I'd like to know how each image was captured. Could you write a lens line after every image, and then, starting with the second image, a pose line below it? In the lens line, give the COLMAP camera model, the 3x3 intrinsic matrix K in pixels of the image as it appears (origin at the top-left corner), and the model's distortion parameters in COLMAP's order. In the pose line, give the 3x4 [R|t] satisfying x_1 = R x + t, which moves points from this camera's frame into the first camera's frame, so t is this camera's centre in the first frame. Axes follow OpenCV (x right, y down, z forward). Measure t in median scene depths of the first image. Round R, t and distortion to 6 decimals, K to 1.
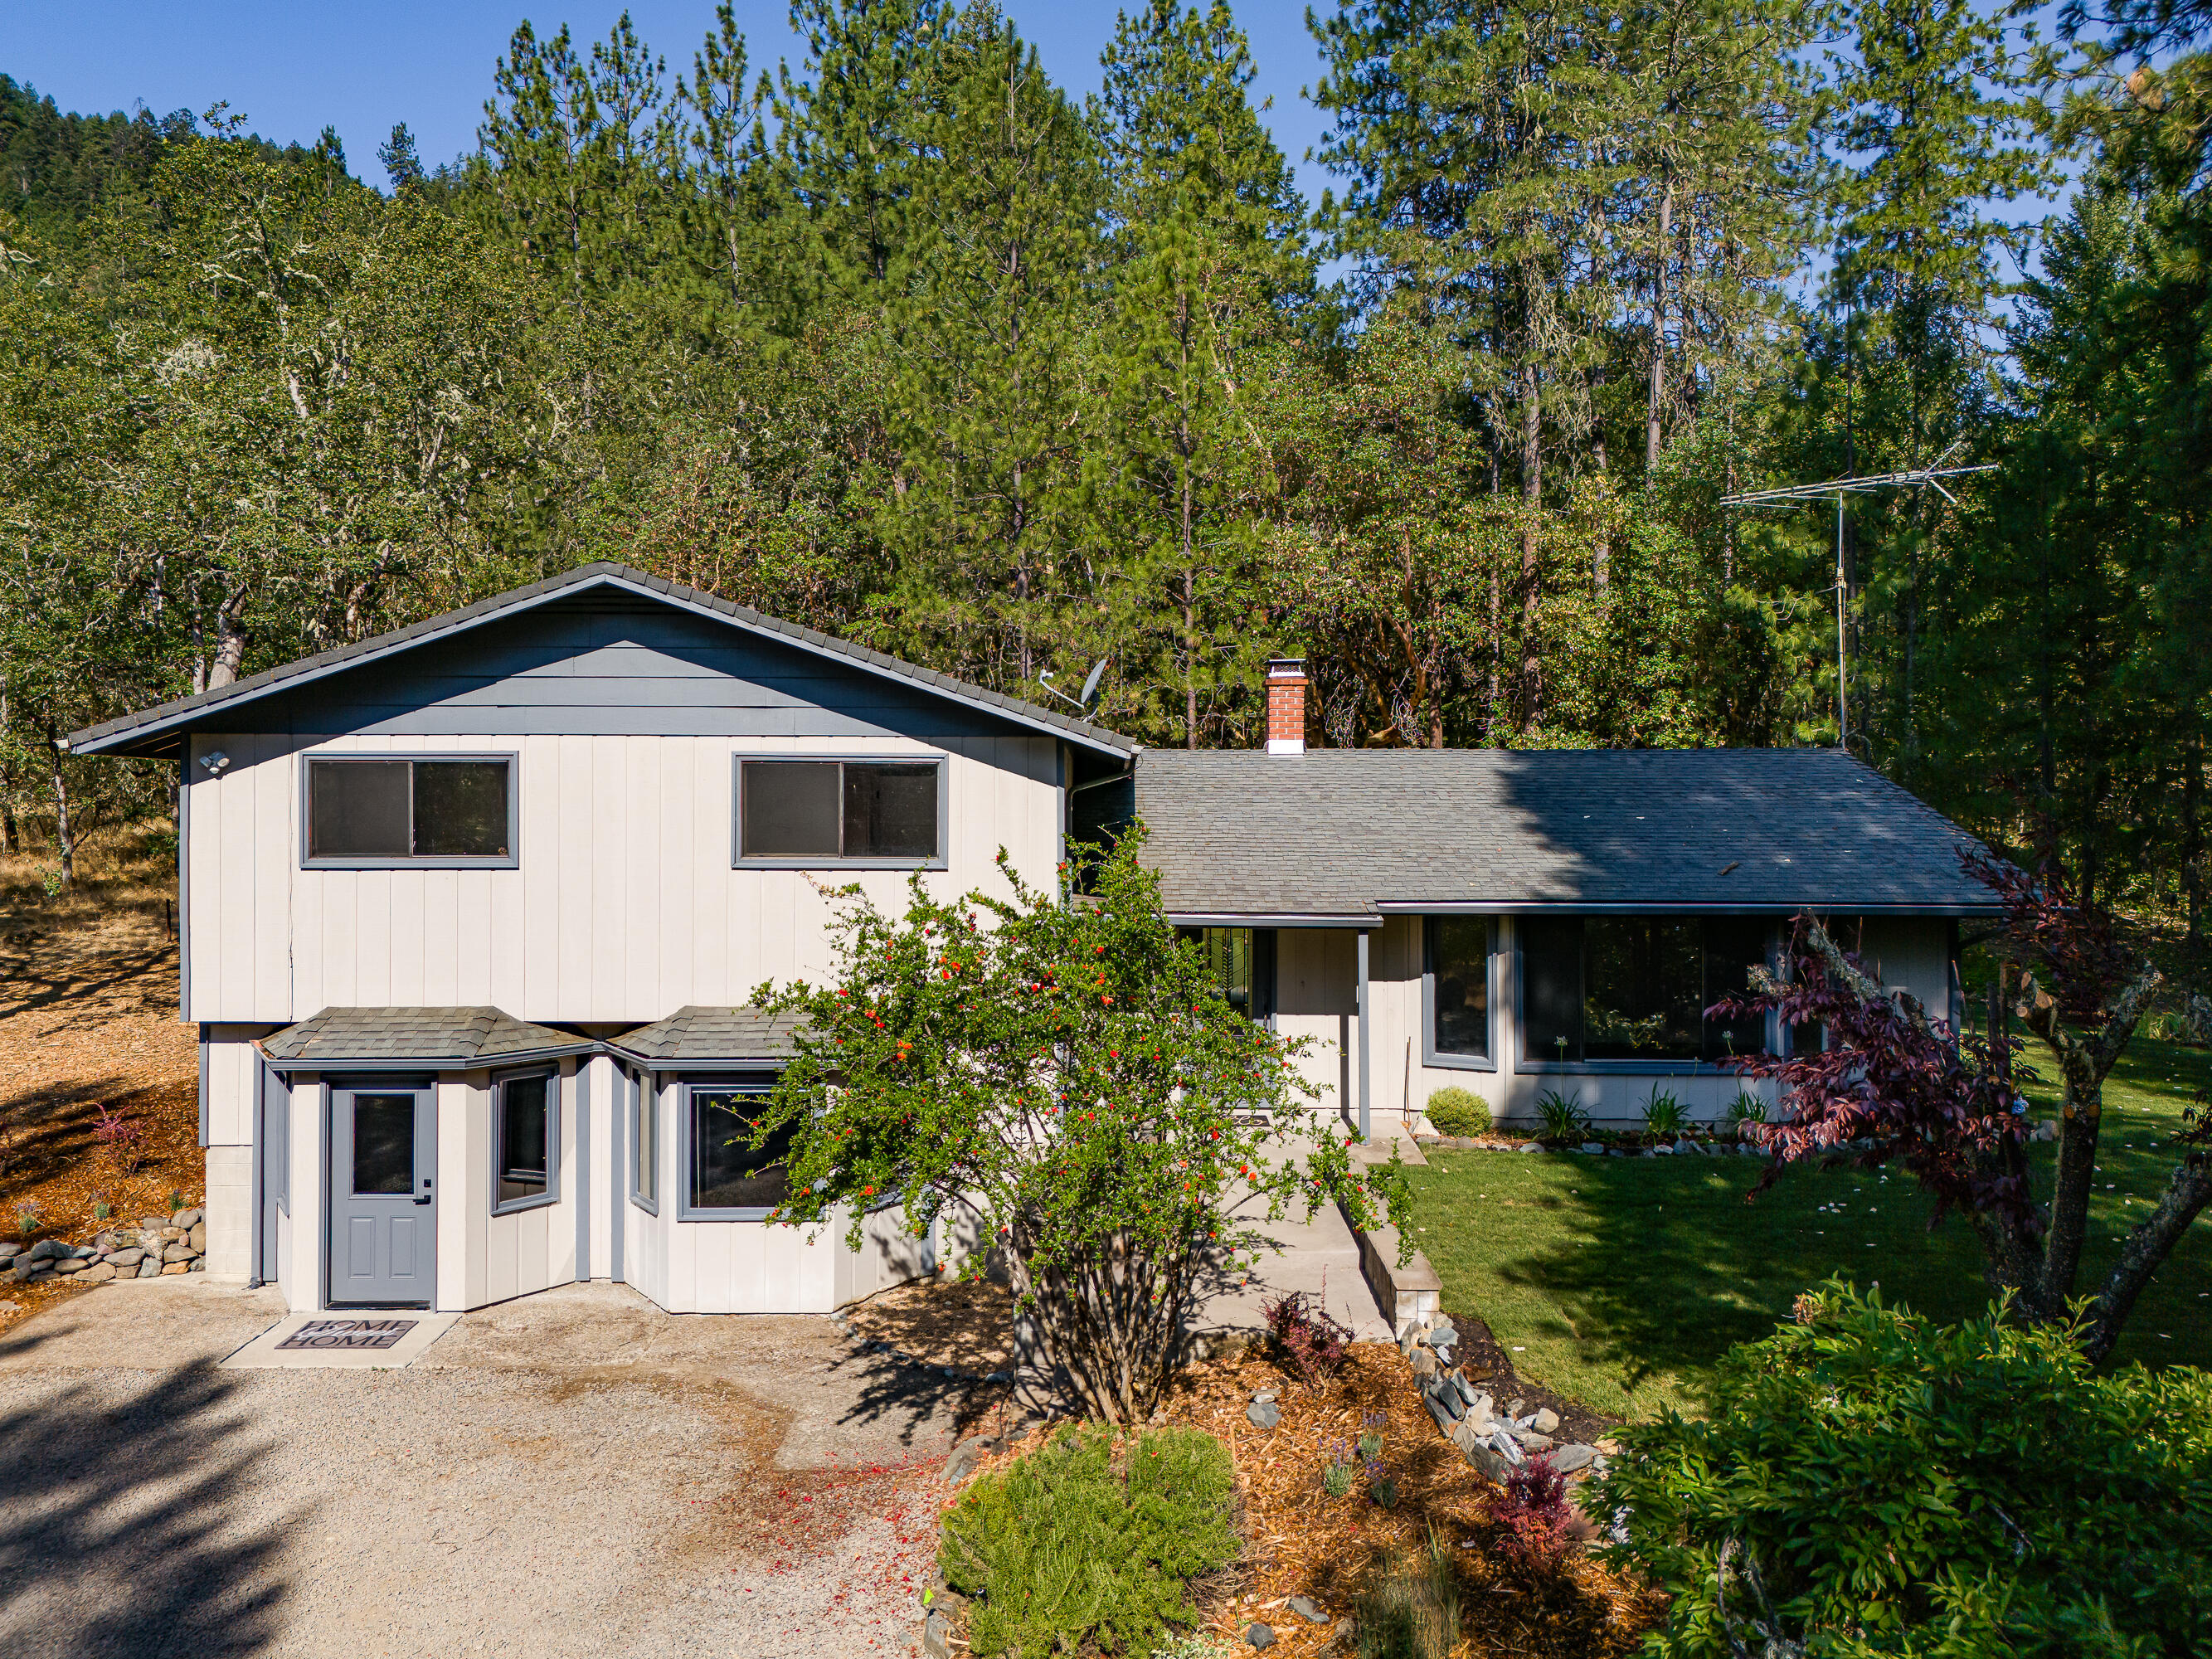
lens RADIAL K [[1641.7, 0, 1106.0], [0, 1641.7, 829.5], [0, 0, 1]] dist [0.023136, -0.003104]
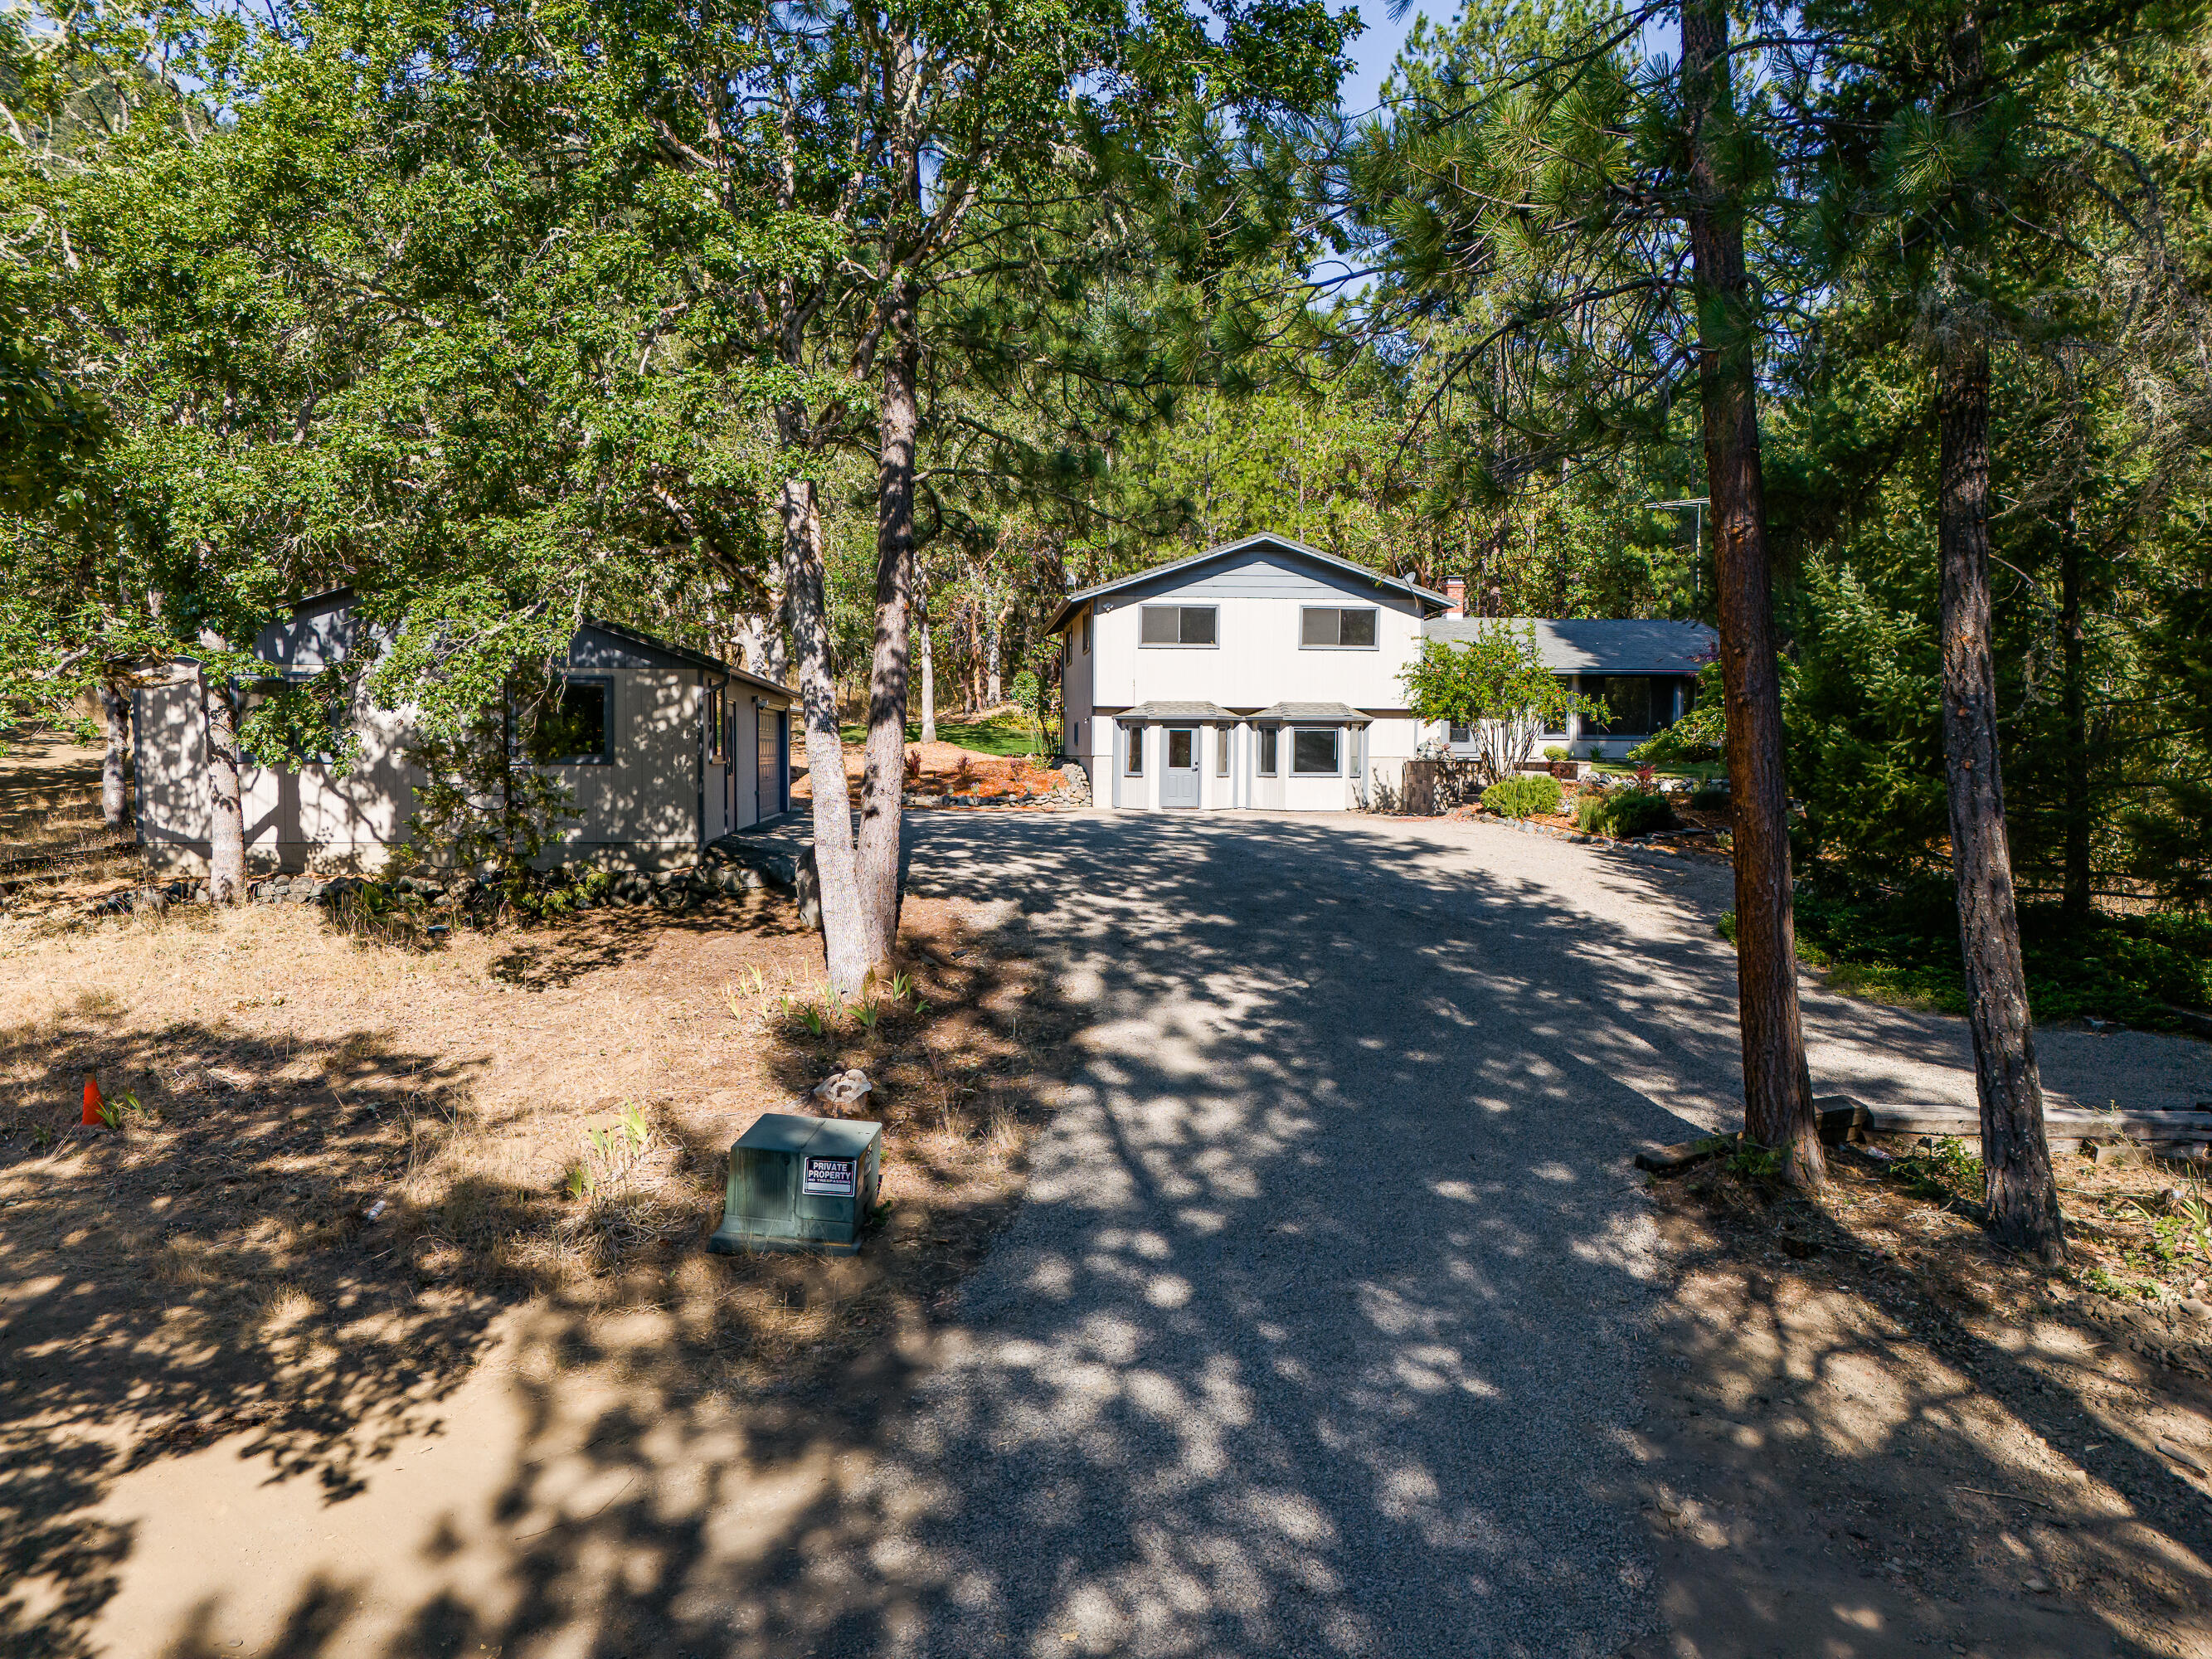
lens RADIAL K [[1628.0, 0, 1106.0], [0, 1628.0, 829.5], [0, 0, 1]] dist [0.132853, -0.220954]
pose [[0.994161, 0.000068, 0.107908, -0.809663], [-0.003585, 0.999469, 0.032392, 0.226685], [-0.107849, -0.032589, 0.993633, -1.568946]]
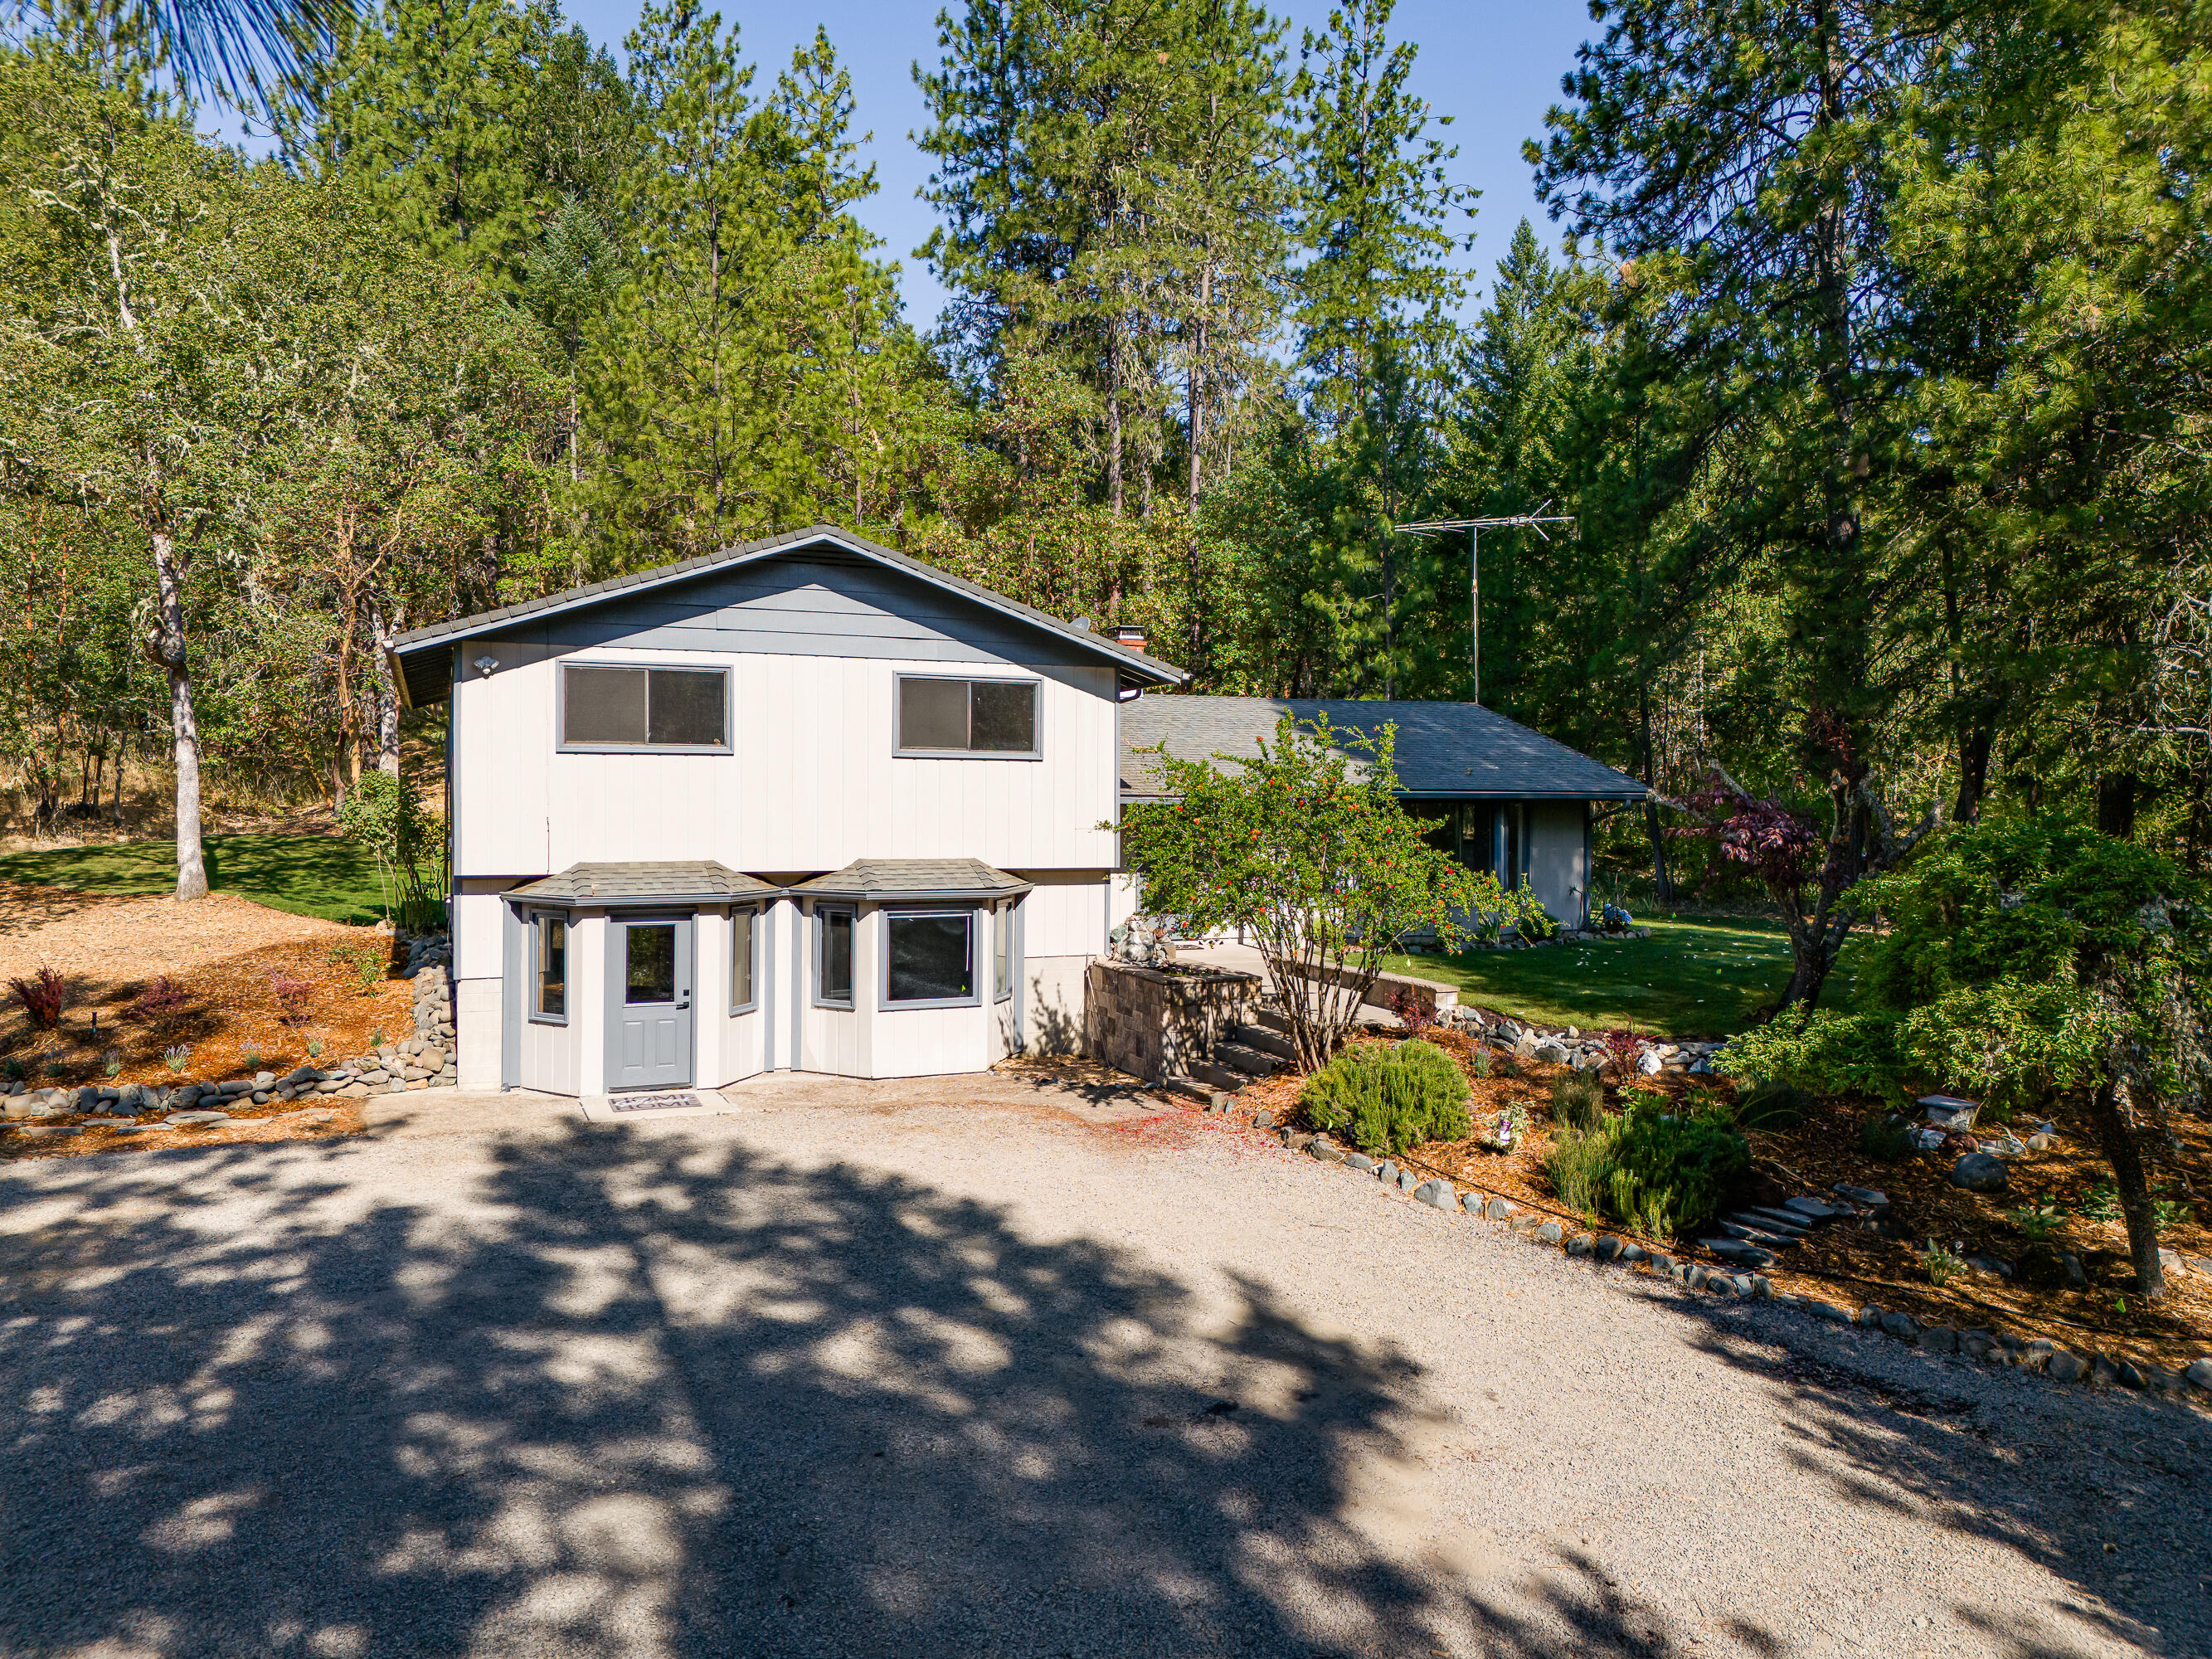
lens RADIAL K [[1628.0, 0, 1106.0], [0, 1628.0, 829.5], [0, 0, 1]] dist [0.132853, -0.220954]
pose [[0.924108, -0.004724, 0.382103, -0.574415], [0.003052, 0.999983, 0.004982, 0.076616], [-0.382120, -0.003438, 0.924106, -0.315127]]
